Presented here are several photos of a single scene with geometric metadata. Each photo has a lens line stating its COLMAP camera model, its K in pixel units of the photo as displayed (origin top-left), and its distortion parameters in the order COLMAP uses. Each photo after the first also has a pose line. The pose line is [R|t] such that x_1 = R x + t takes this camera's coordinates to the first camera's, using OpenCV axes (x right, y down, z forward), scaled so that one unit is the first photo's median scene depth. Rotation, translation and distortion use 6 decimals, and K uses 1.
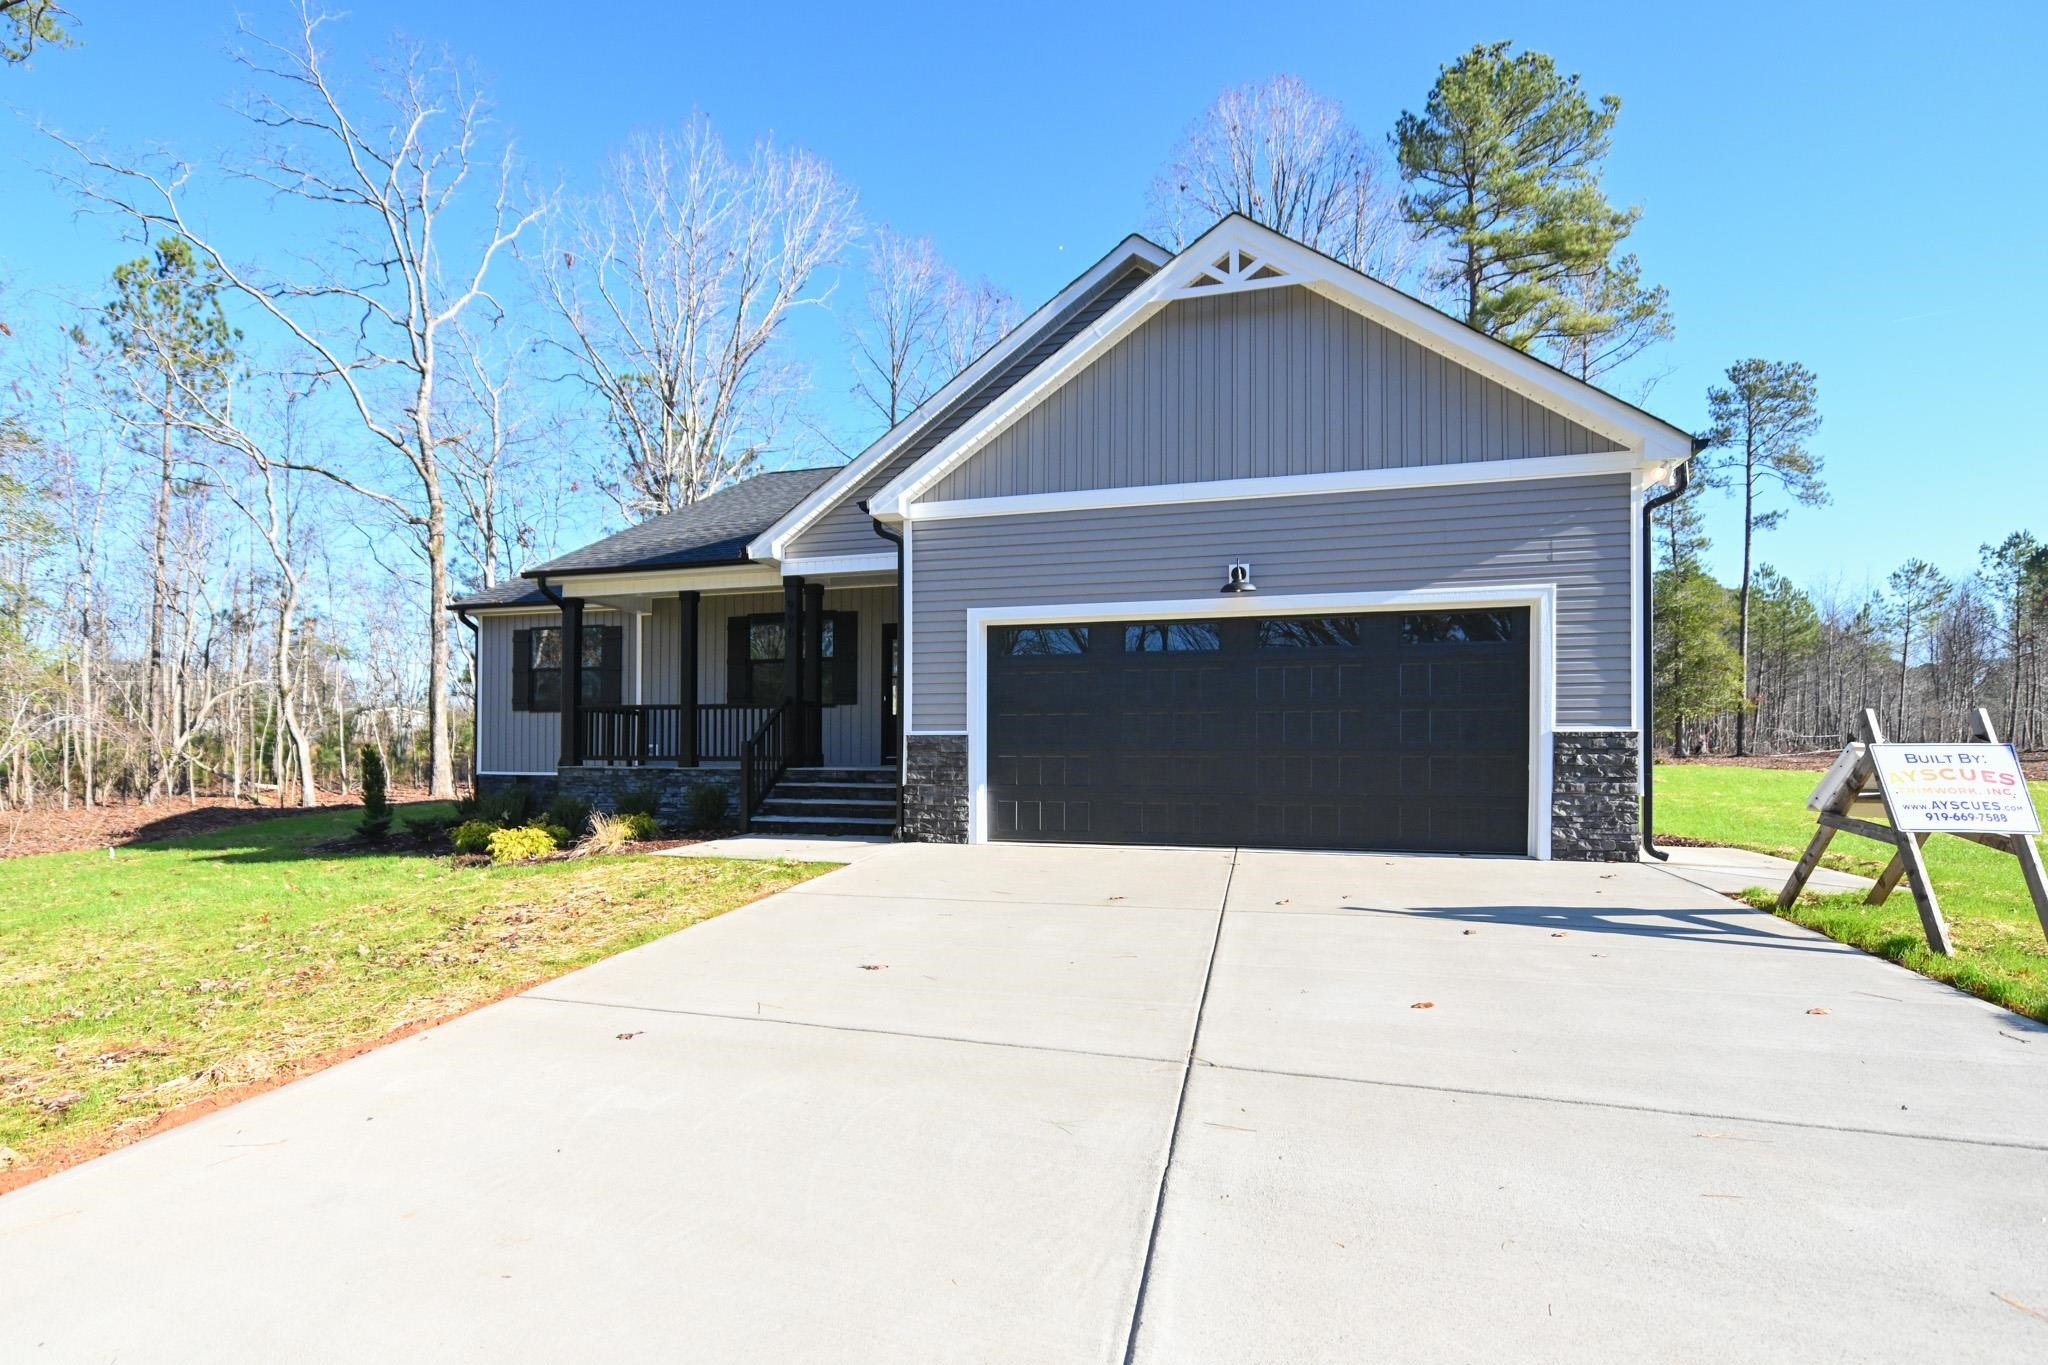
lens RADIAL K [[808.9, 0, 1022.7], [0, 808.9, 665.7], [0, 0, 1]] dist [-0.009692, -0.000210]
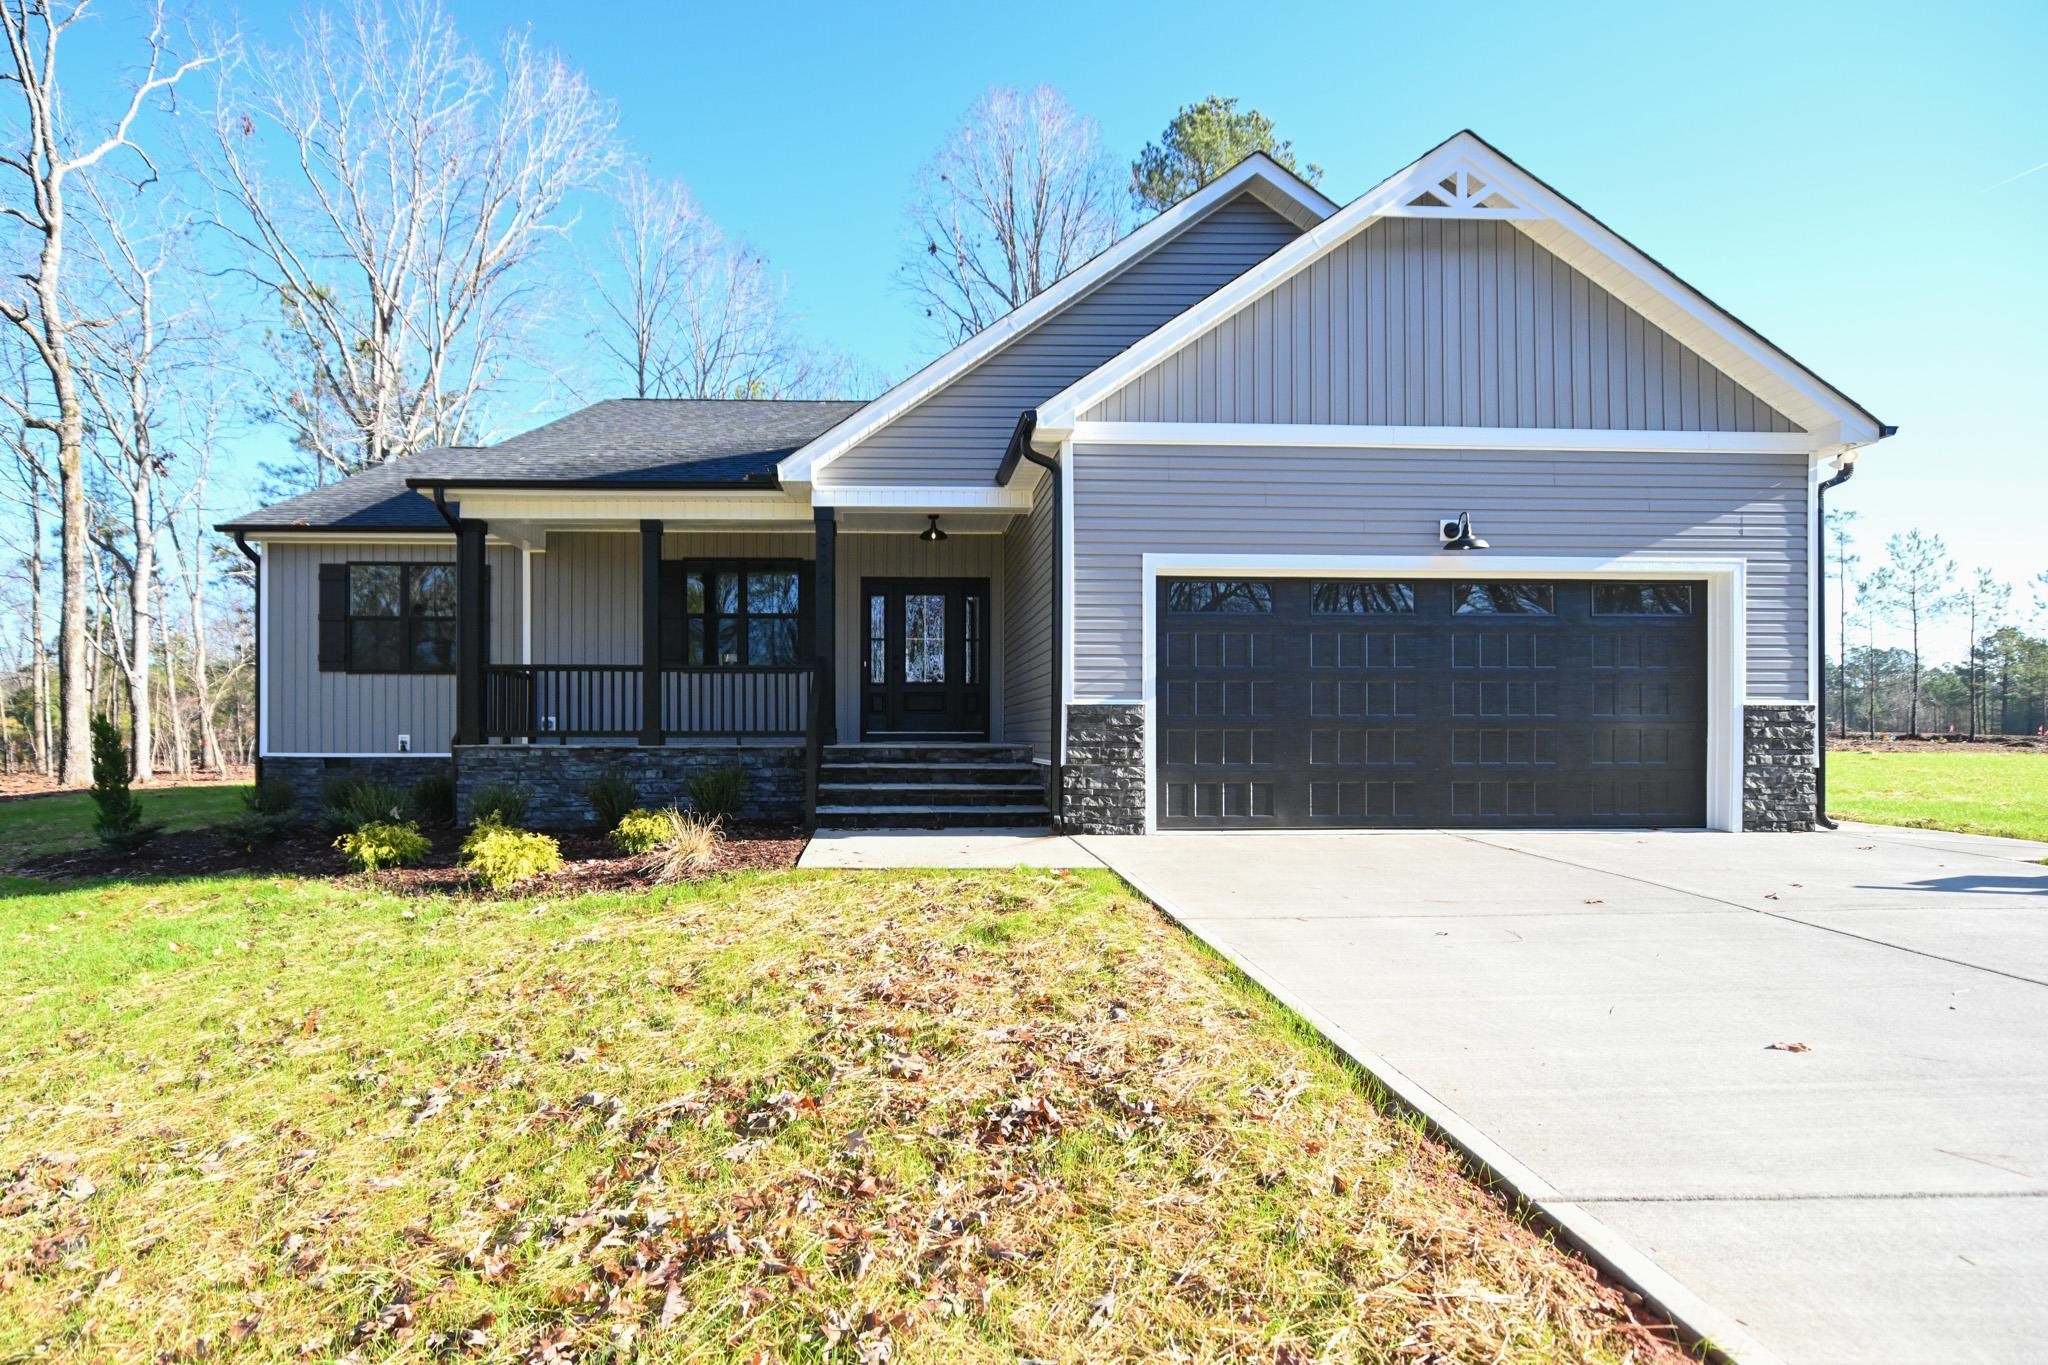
lens RADIAL K [[796.5, 0, 1024.4], [0, 796.5, 660.2], [0, 0, 1]] dist [-0.001313, -0.002655]
pose [[0.964015, 0.021987, 0.264937, -0.401236], [-0.027801, 0.999447, 0.018216, 0.027924], [-0.264390, -0.024926, 0.964094, 0.237622]]
